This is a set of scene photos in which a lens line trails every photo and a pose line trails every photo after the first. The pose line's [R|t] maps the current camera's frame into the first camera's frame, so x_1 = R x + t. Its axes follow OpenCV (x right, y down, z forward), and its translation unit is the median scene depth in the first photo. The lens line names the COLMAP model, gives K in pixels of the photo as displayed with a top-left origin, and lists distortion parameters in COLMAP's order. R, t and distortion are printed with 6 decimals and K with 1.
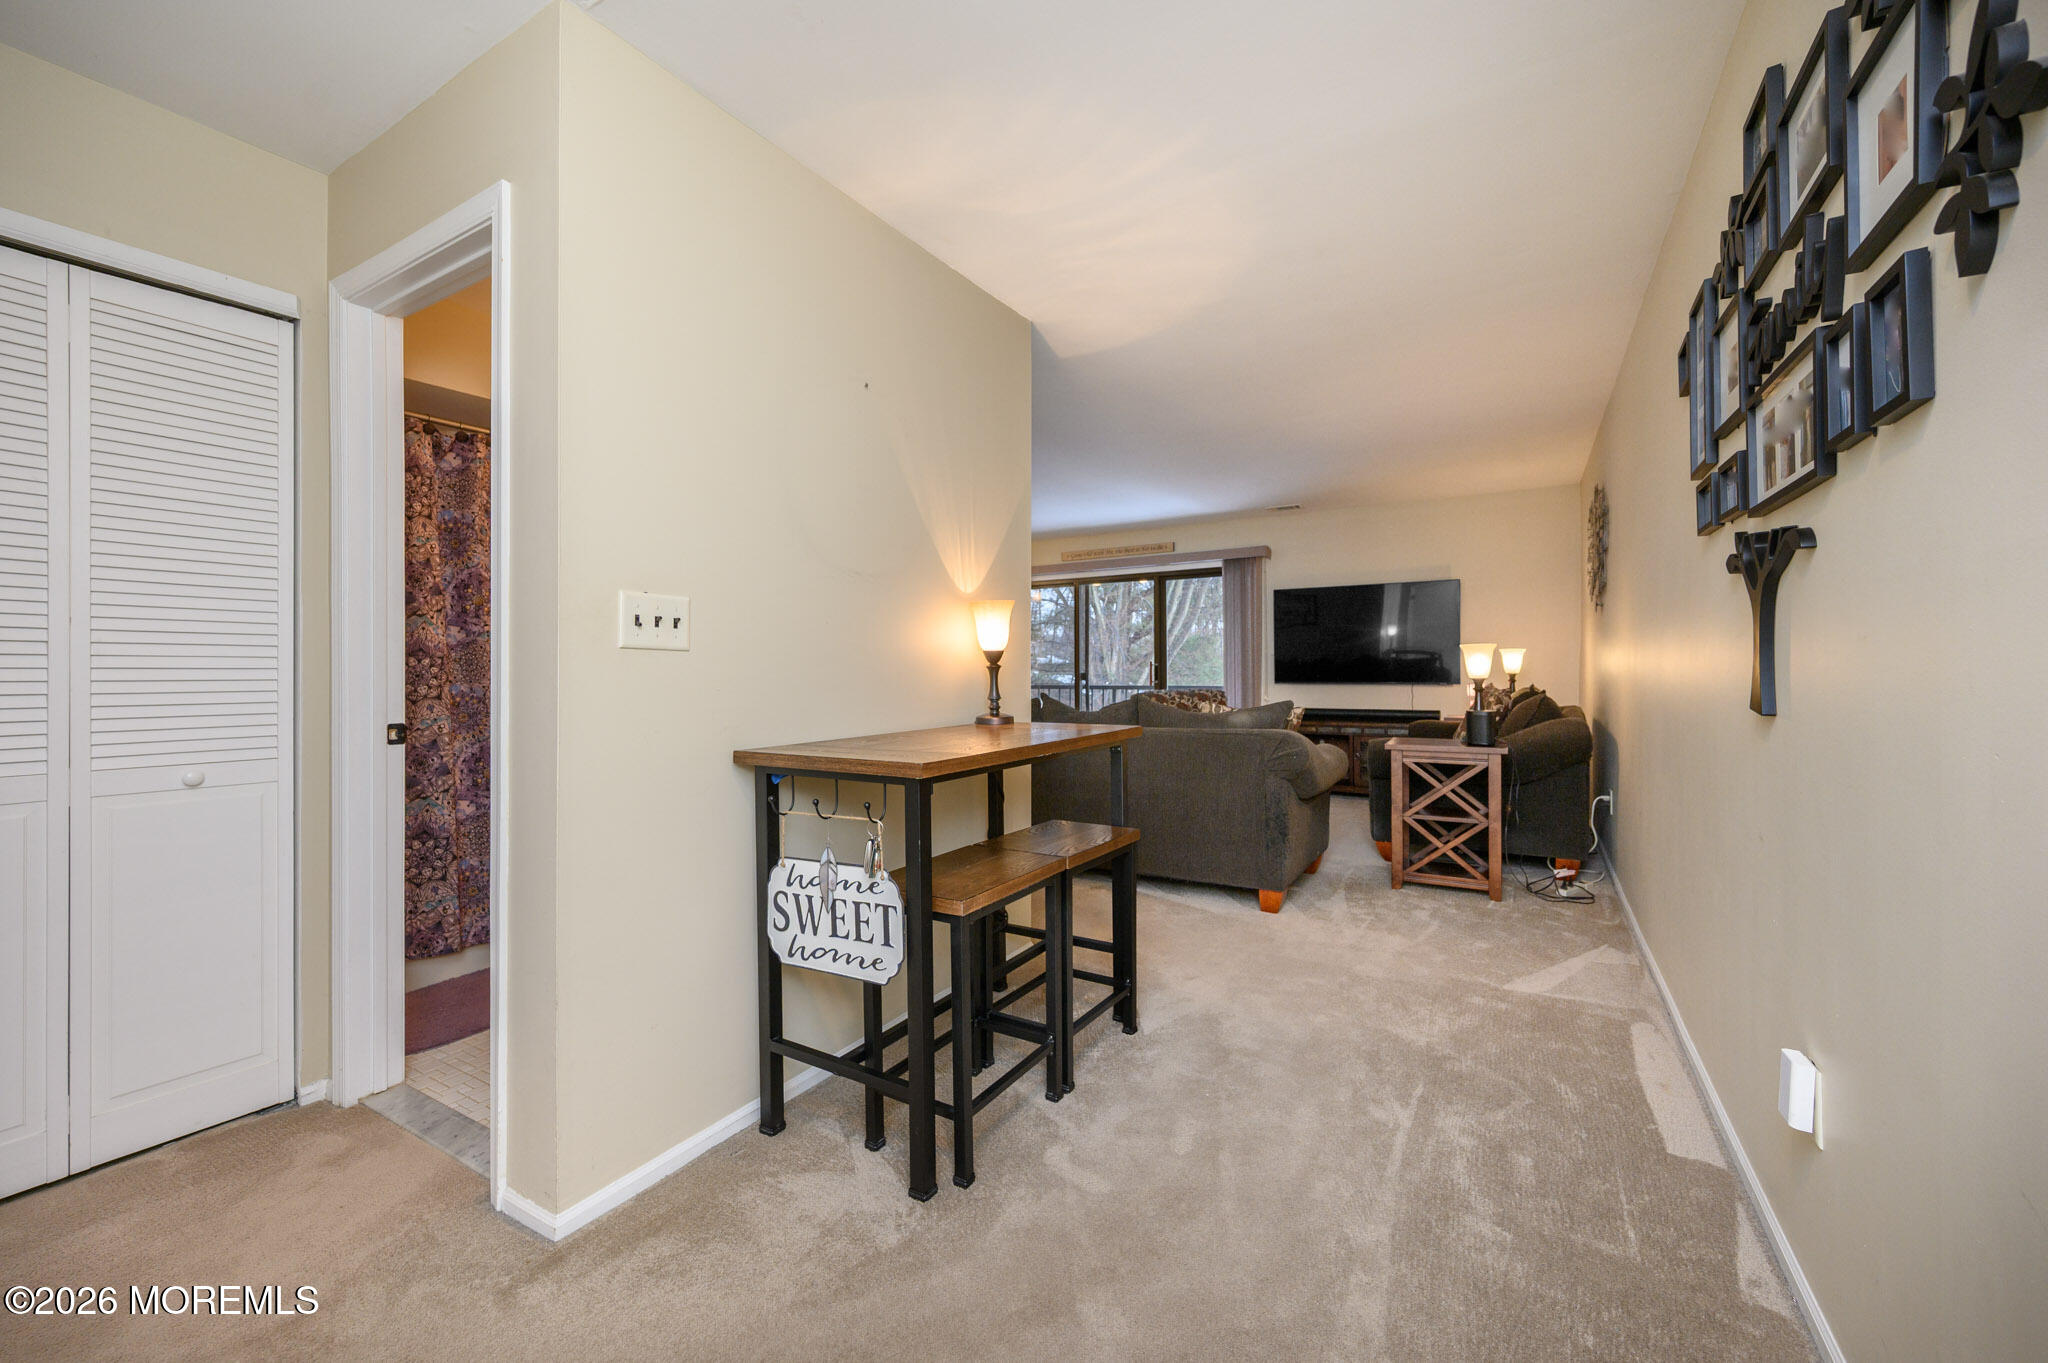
lens RADIAL K [[809.4, 0, 1018.5], [0, 809.4, 671.4], [0, 0, 1]] dist [0.000271, -0.000203]
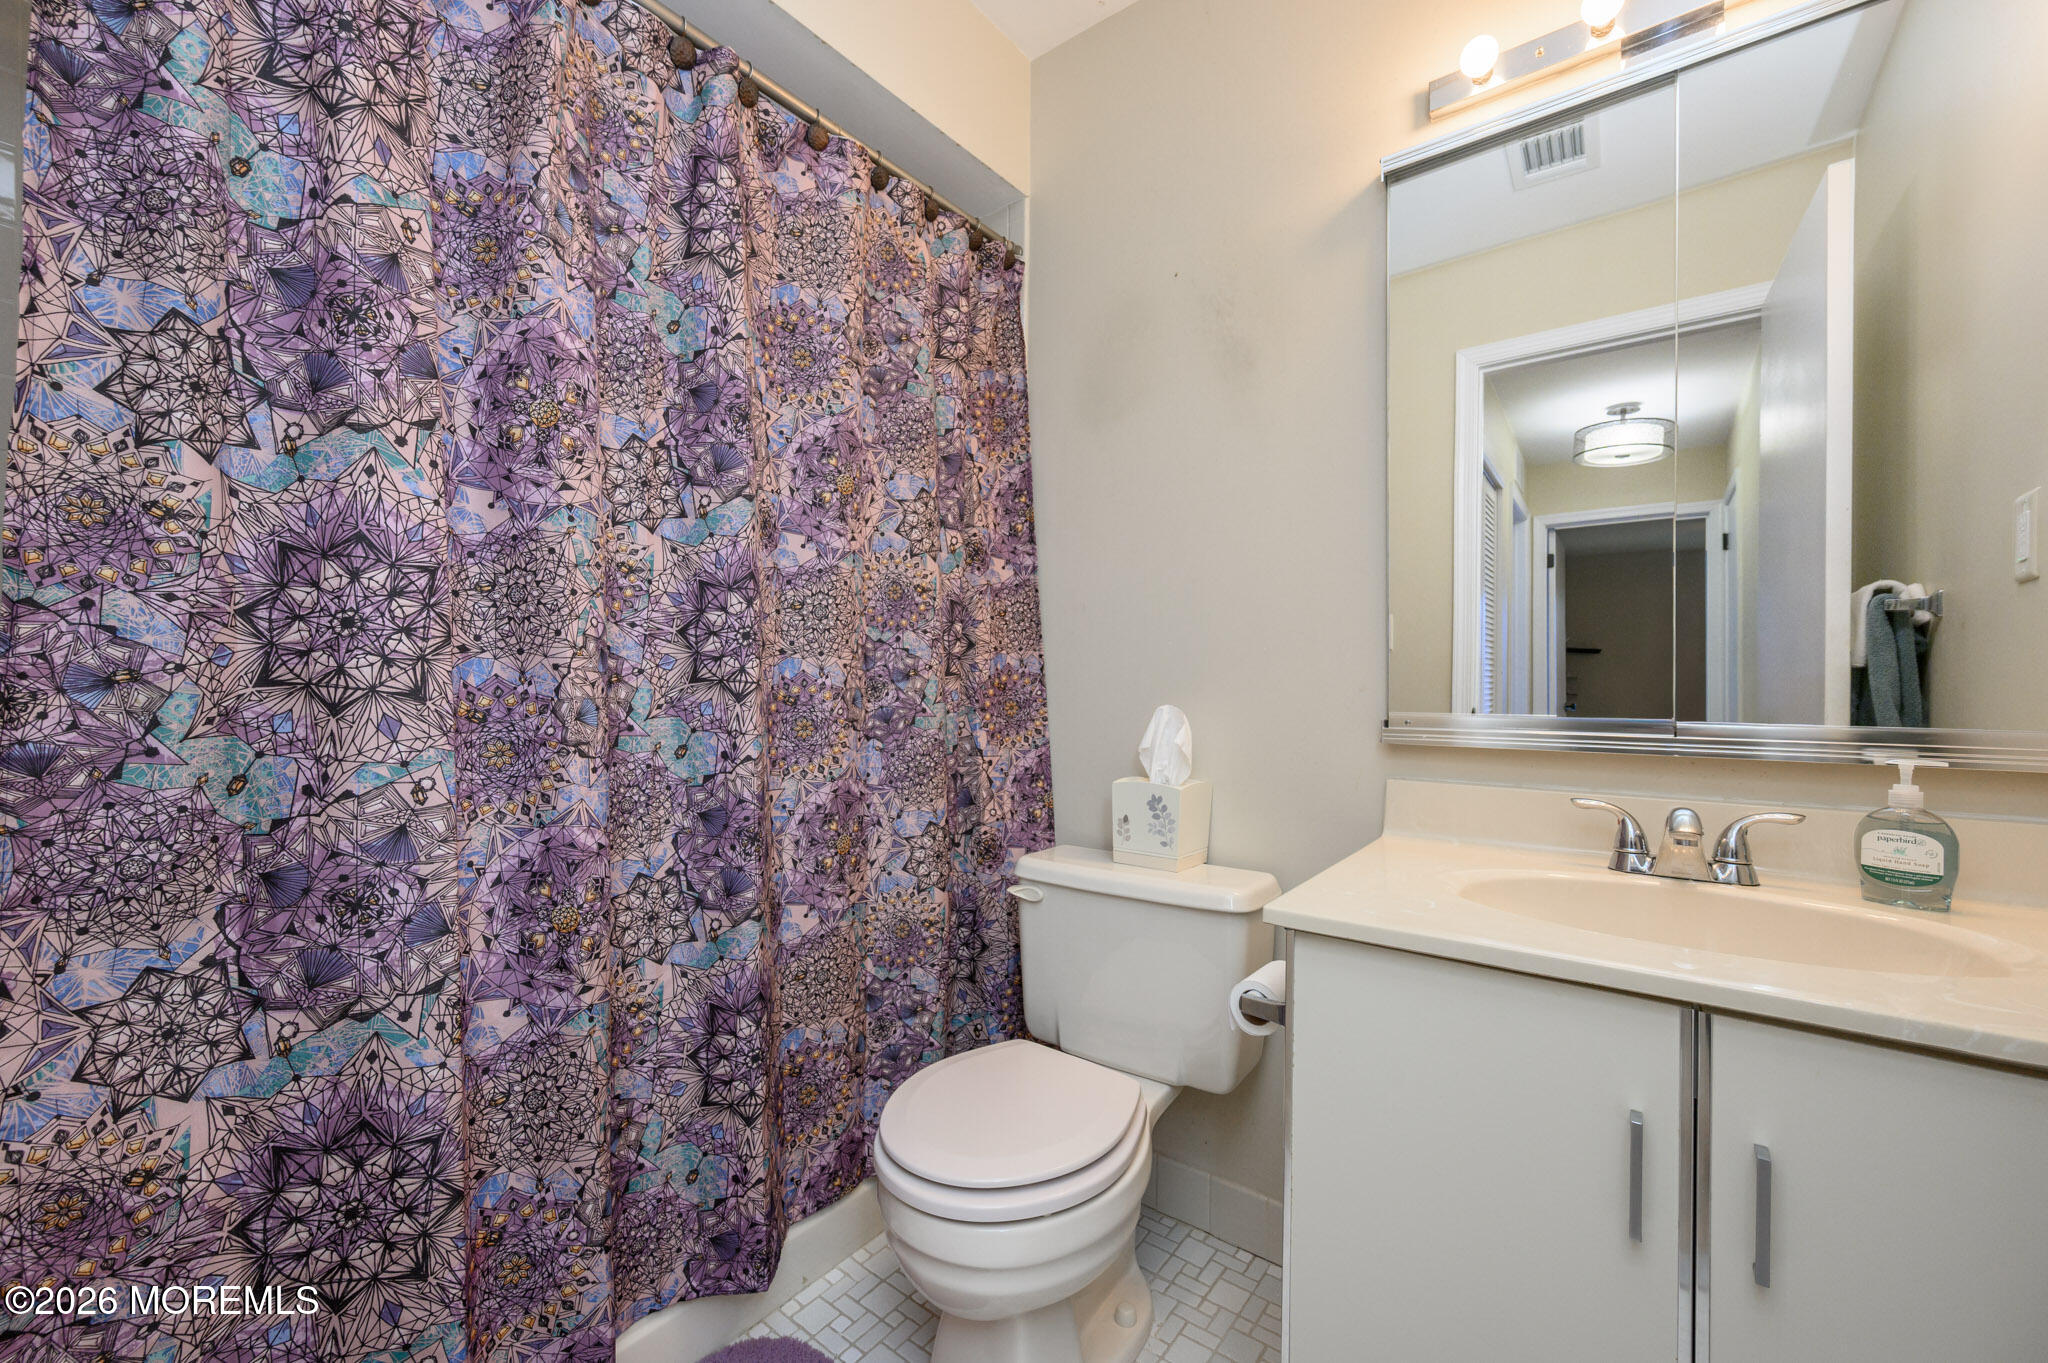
lens RADIAL K [[809.4, 0, 1018.5], [0, 809.4, 671.4], [0, 0, 1]] dist [0.000271, -0.000203]
pose [[0.994829, 0.009437, -0.101126, -0.445843], [-0.010923, 0.999840, -0.014157, 0.024920], [0.100976, 0.015188, 0.994773, 0.701995]]
